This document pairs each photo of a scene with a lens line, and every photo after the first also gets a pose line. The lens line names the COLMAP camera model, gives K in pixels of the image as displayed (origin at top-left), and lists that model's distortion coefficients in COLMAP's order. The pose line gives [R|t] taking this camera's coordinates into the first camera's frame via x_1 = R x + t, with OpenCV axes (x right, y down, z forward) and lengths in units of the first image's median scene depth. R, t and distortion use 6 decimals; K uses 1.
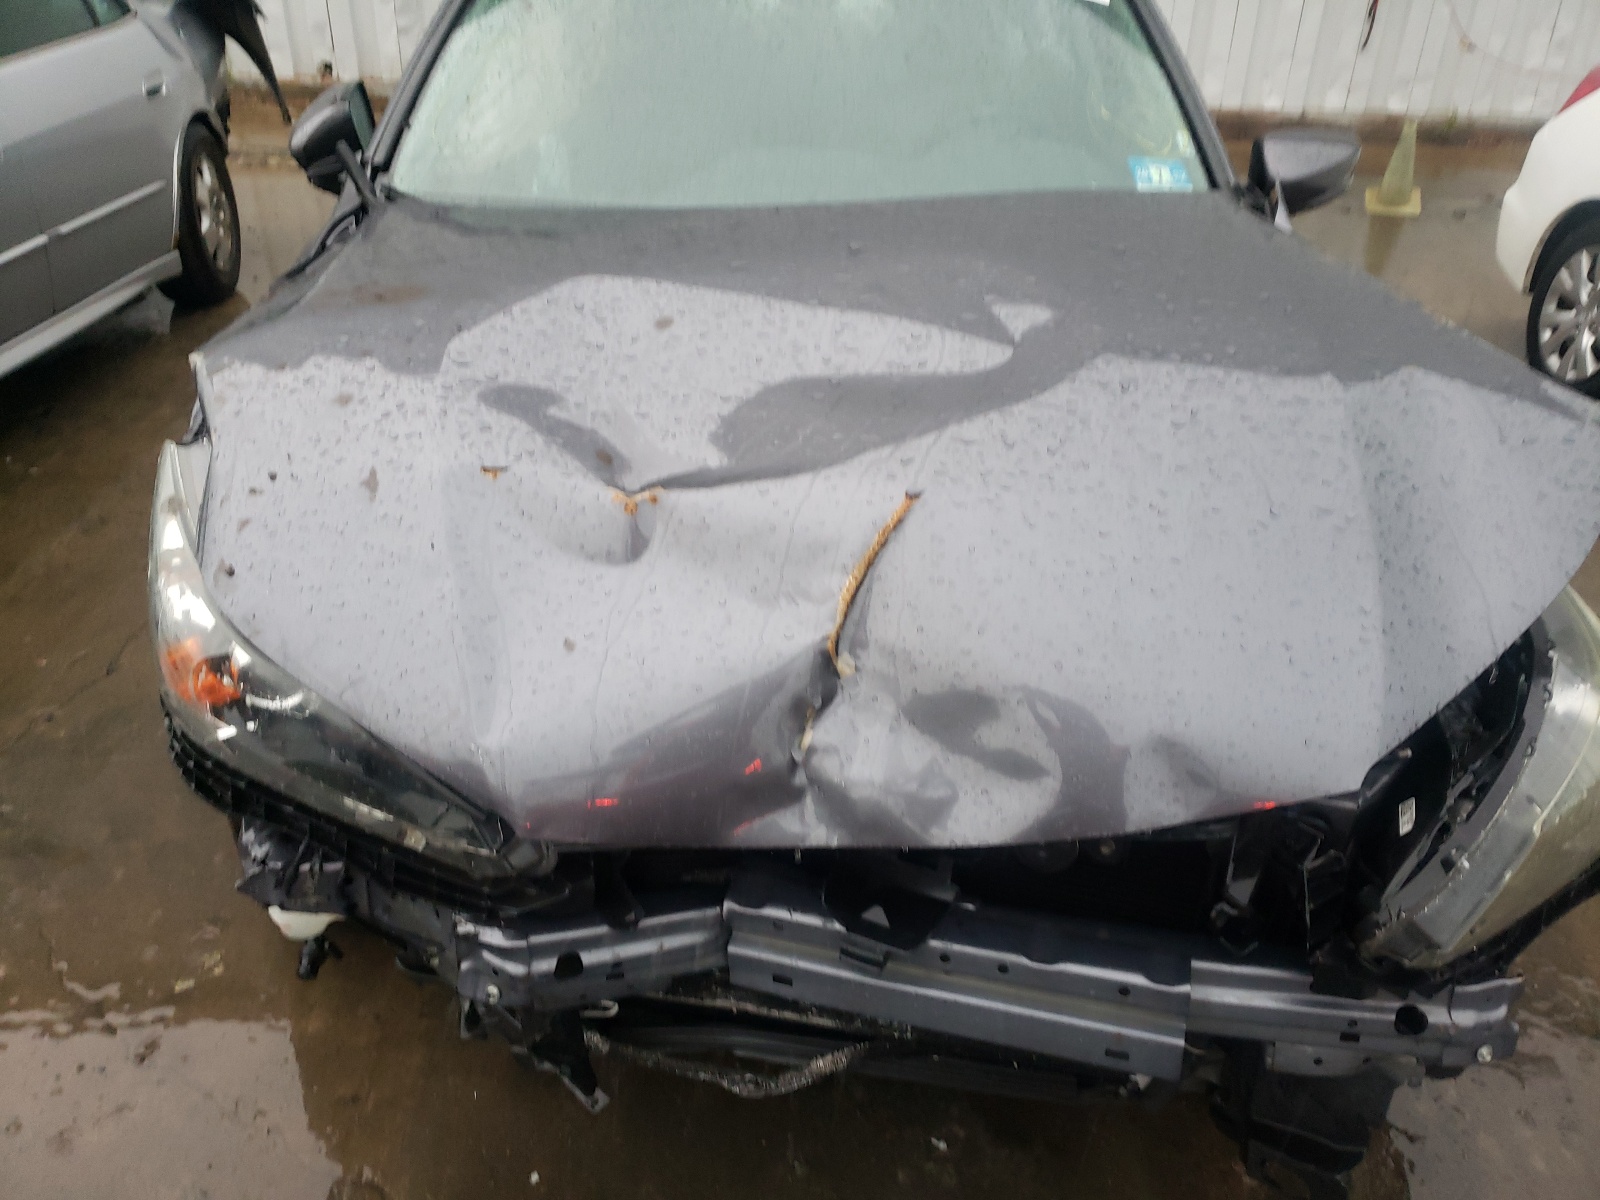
lens RADIAL K [[1273.5, 0, 799.1], [0, 1273.5, 498.1], [0, 0, 1]] dist [0.051859, -0.004726]
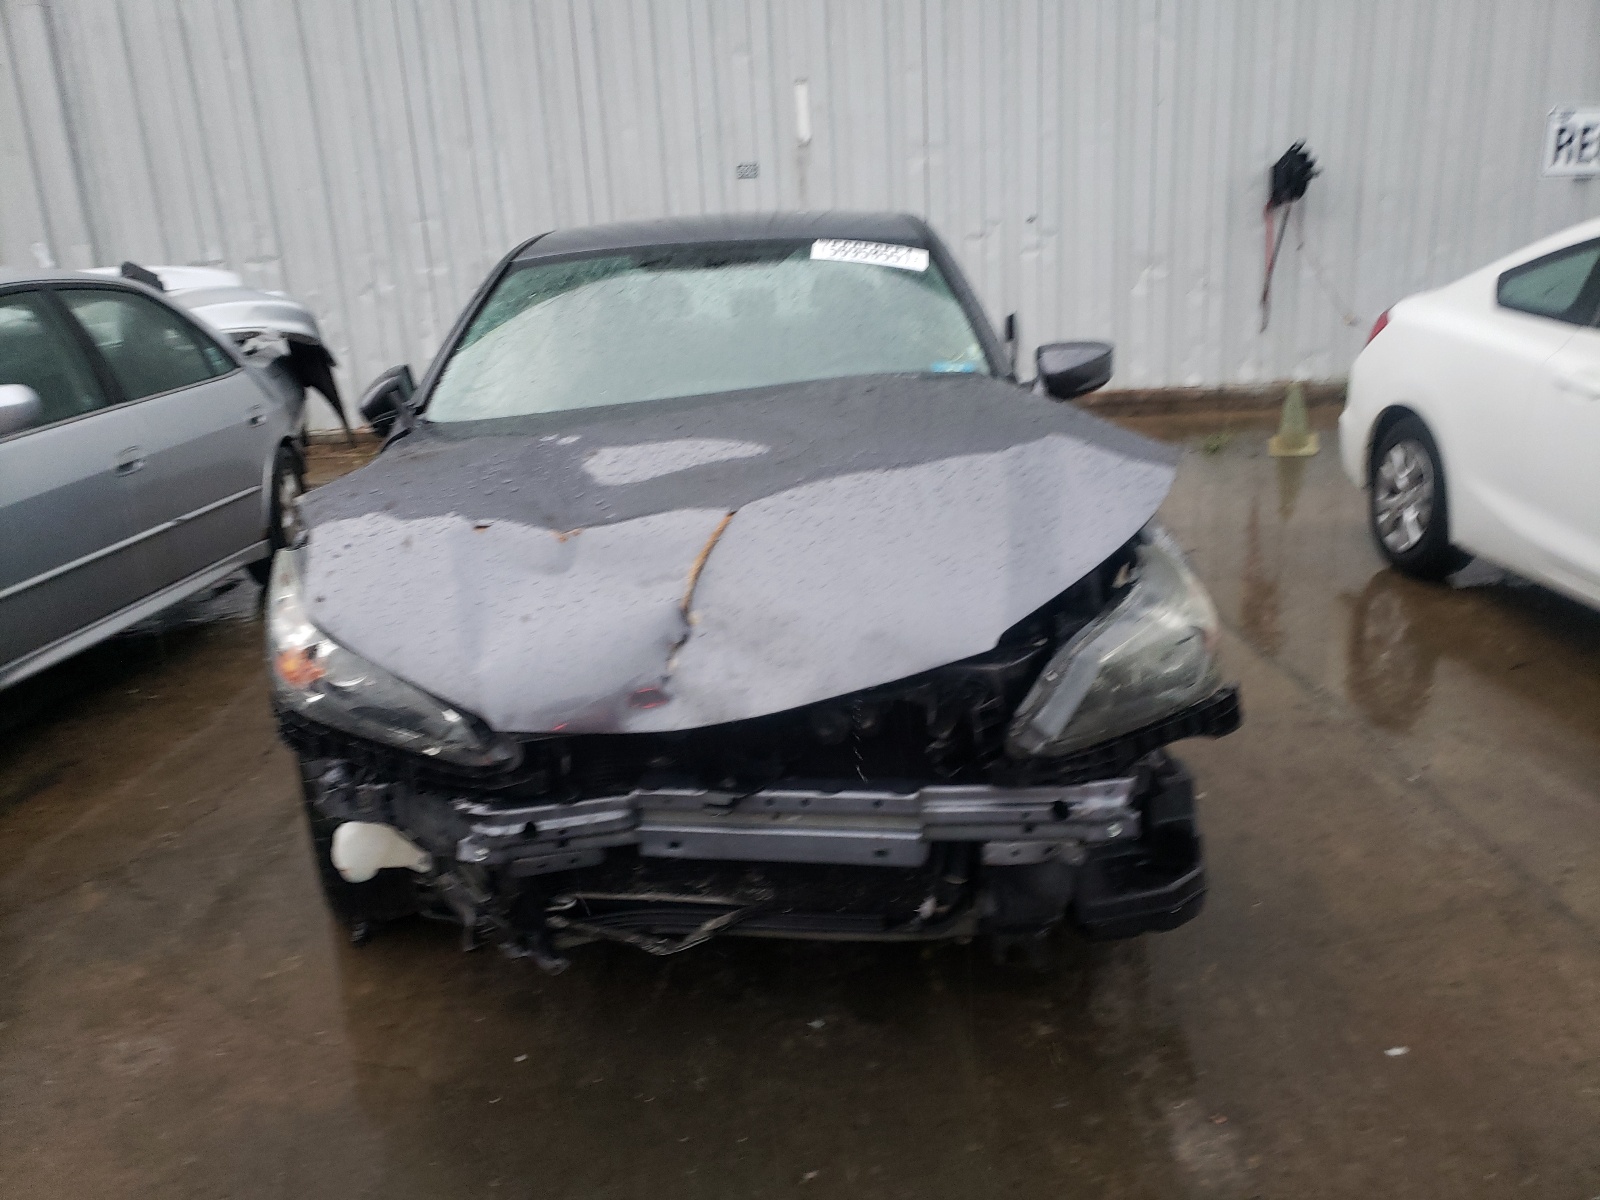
lens RADIAL K [[1273.5, 0, 799.1], [0, 1273.5, 498.1], [0, 0, 1]] dist [0.051859, -0.004726]
pose [[0.996295, -0.081462, -0.027582, 0.211706], [0.071495, 0.962723, -0.260869, 0.390589], [0.047804, 0.257930, 0.964980, -0.557233]]
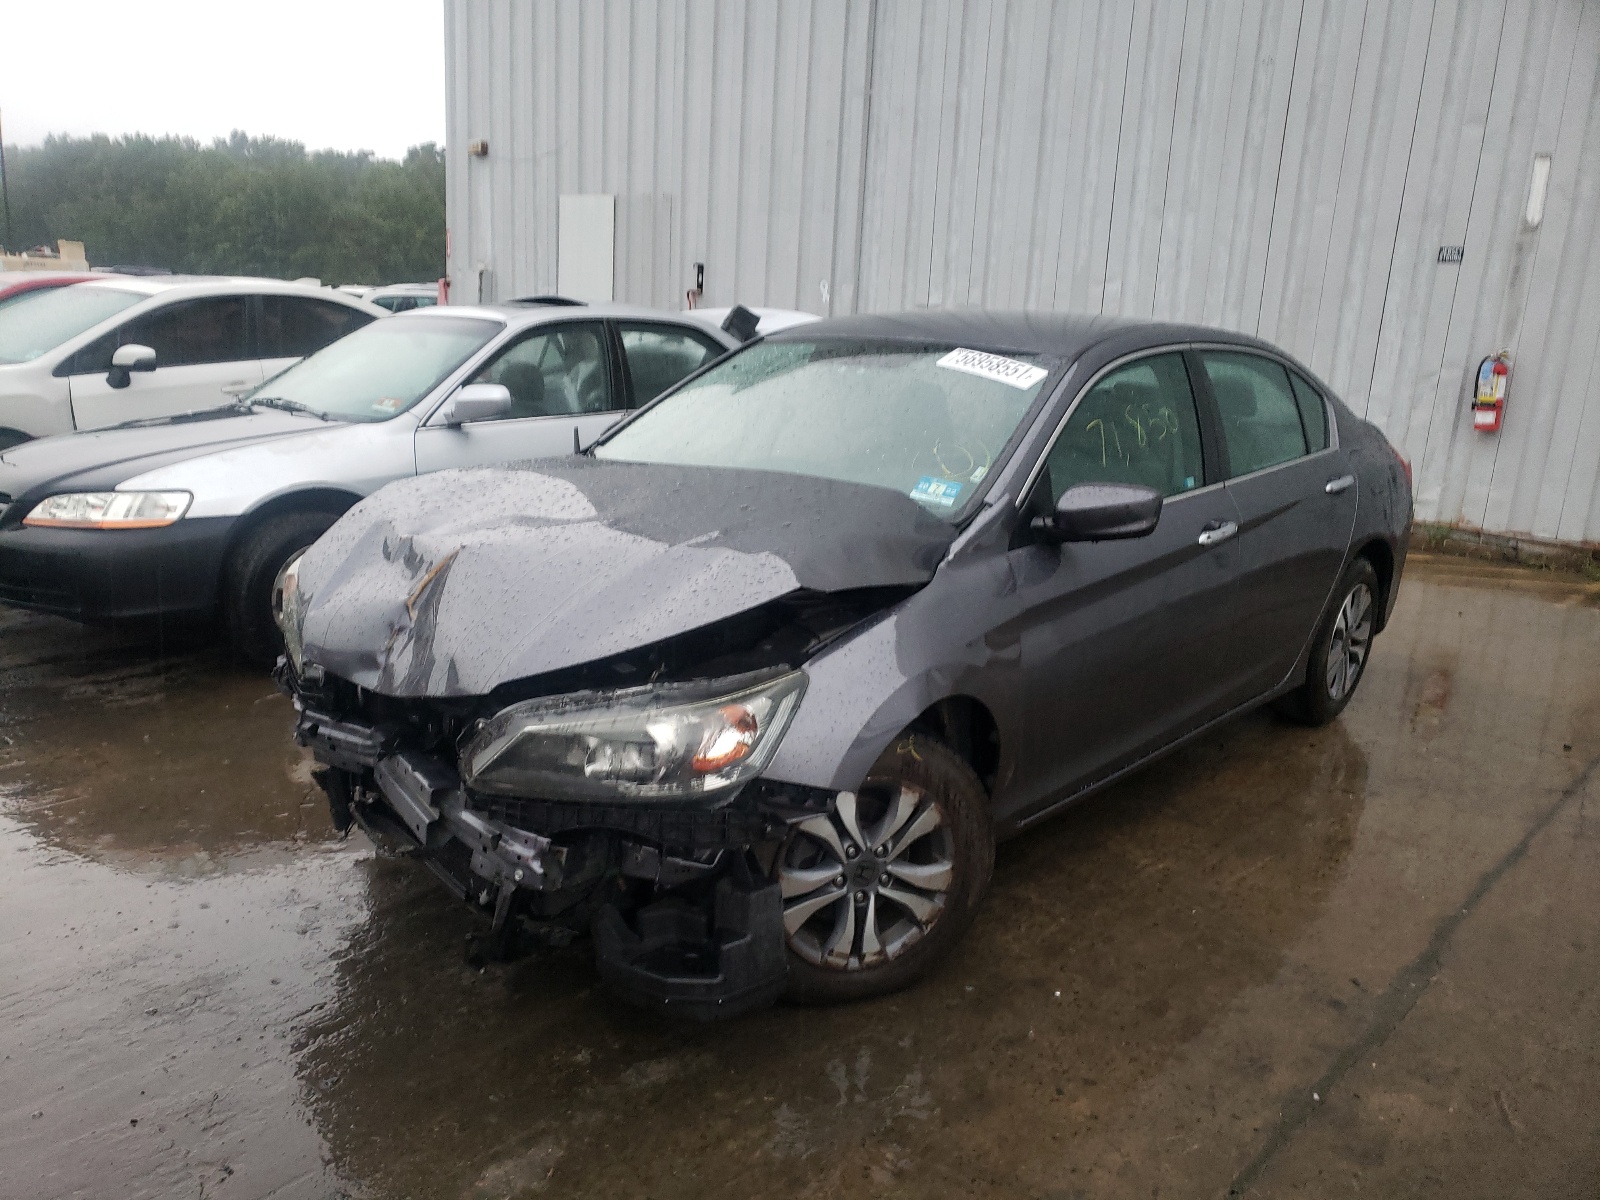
lens RADIAL K [[1273.5, 0, 799.1], [0, 1273.5, 498.1], [0, 0, 1]] dist [0.051859, -0.004726]
pose [[0.716588, 0.101157, -0.690122, 1.855301], [-0.320675, 0.926439, -0.197177, 0.156143], [0.619410, 0.362600, 0.696313, -0.169448]]
